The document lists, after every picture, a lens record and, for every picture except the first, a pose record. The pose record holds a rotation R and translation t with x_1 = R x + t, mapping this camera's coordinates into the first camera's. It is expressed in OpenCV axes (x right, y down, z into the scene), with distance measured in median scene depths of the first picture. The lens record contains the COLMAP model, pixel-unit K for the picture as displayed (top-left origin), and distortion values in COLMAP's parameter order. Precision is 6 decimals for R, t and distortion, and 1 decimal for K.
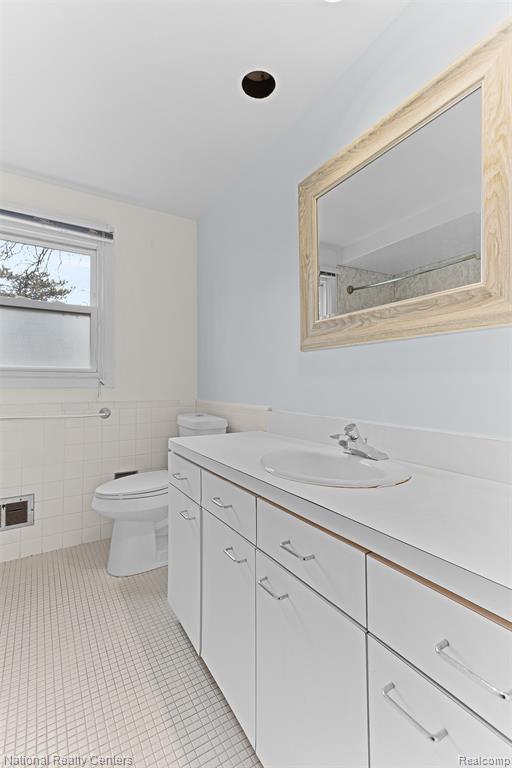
lens RADIAL K [[361.4, 0, 279.7], [0, 361.4, 396.7], [0, 0, 1]] dist [0.025690, -0.001487]
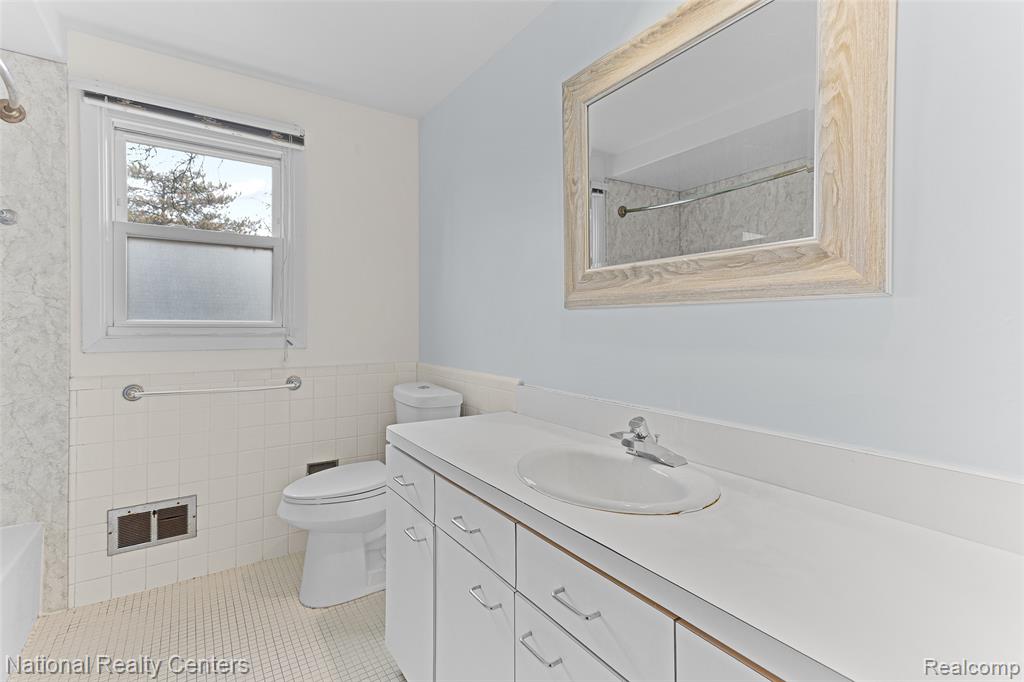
lens RADIAL K [[481.9, 0, 523.8], [0, 481.9, 326.2], [0, 0, 1]] dist [0.025690, -0.001487]
pose [[0.999423, 0.001627, 0.033939, -0.062267], [-0.002182, 0.999864, 0.016345, -0.109293], [-0.033908, -0.016409, 0.999290, 0.008343]]
